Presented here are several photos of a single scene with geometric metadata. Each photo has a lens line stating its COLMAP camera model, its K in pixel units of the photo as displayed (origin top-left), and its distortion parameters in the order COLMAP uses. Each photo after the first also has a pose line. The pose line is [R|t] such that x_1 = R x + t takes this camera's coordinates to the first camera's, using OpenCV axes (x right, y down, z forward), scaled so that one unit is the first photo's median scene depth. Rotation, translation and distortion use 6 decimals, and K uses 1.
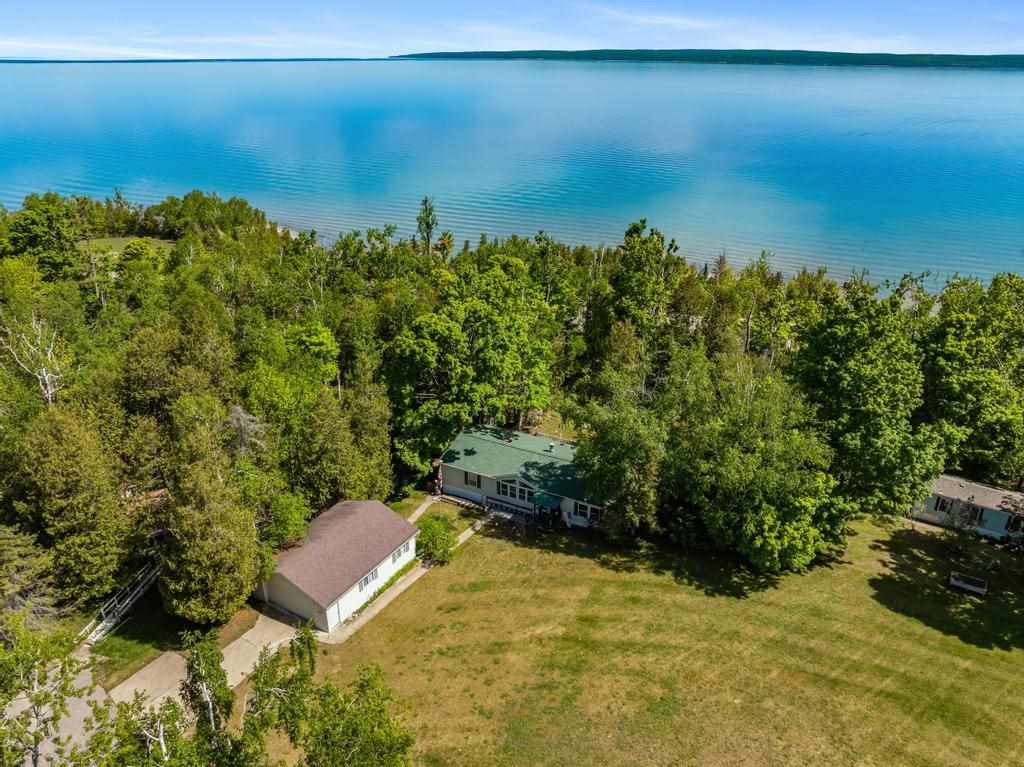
lens RADIAL K [[731.6, 0, 509.0], [0, 731.6, 378.9], [0, 0, 1]] dist [-0.036313, -0.003361]
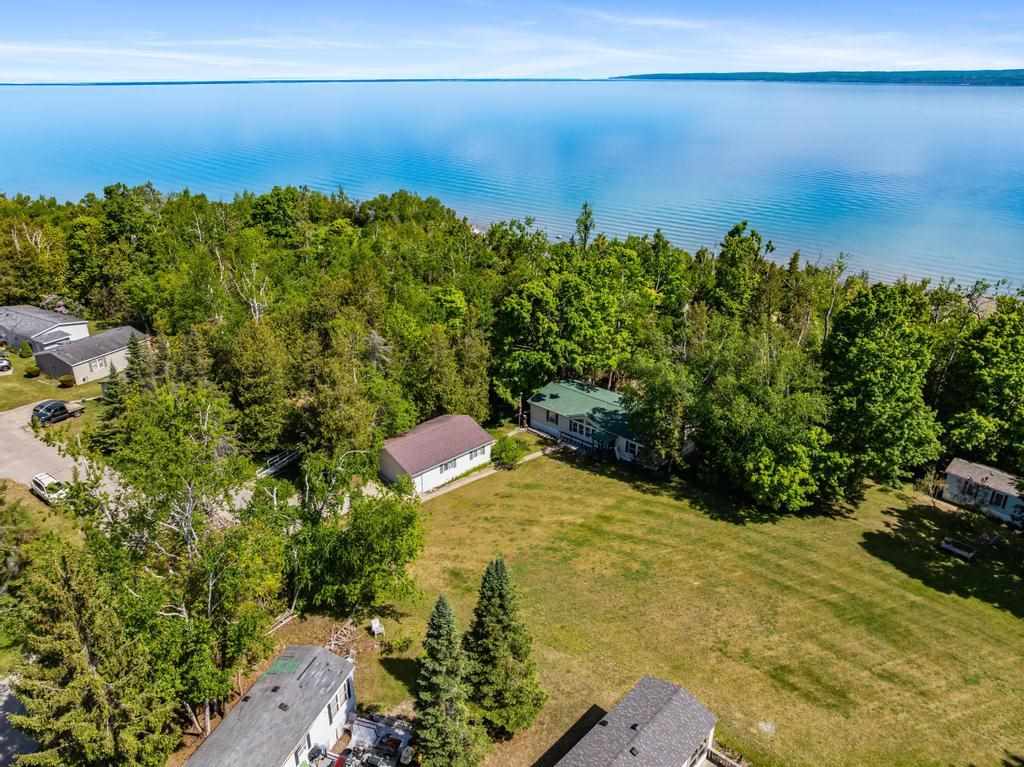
lens RADIAL K [[713.6, 0, 512.0], [0, 713.6, 383.5], [0, 0, 1]] dist [-0.029745, 0.000167]
pose [[0.962064, 0.104705, -0.251932, 0.198323], [-0.107215, 0.994229, 0.003782, 0.090385], [0.250874, 0.023372, 0.967738, -0.205791]]
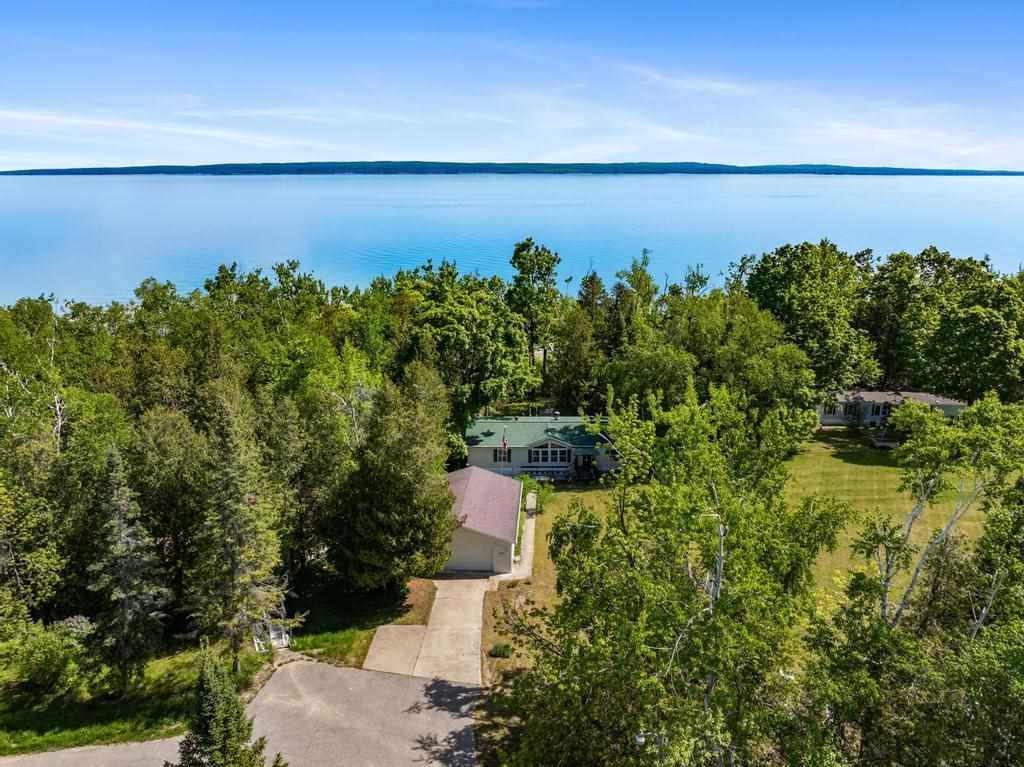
lens RADIAL K [[737.5, 0, 512.0], [0, 737.5, 383.5], [0, 0, 1]] dist [-0.003690, -0.001020]
pose [[0.887537, -0.131115, 0.441687, -0.536754], [0.189255, 0.977792, -0.090035, 0.146056], [-0.420073, 0.163501, 0.892640, 0.022490]]
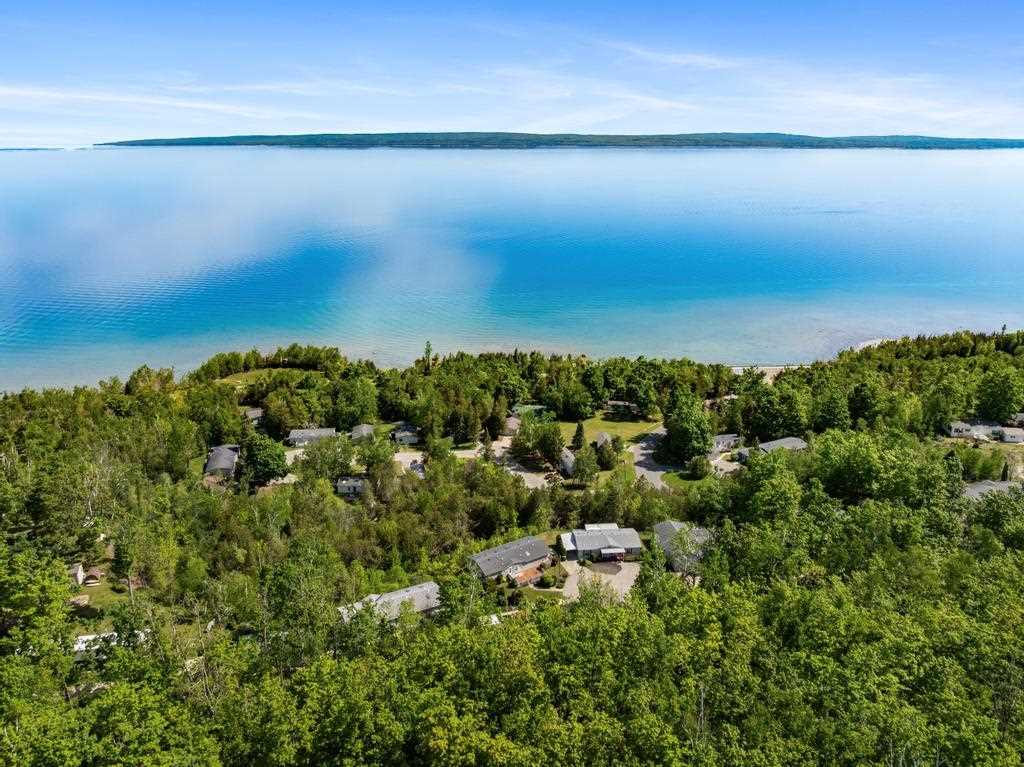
lens RADIAL K [[731.6, 0, 509.0], [0, 731.6, 378.9], [0, 0, 1]] dist [-0.036313, -0.003361]
pose [[0.934016, -0.117263, 0.337437, -1.752371], [0.147698, 0.986836, -0.065886, 0.221907], [-0.325269, 0.111378, 0.939039, -3.540439]]
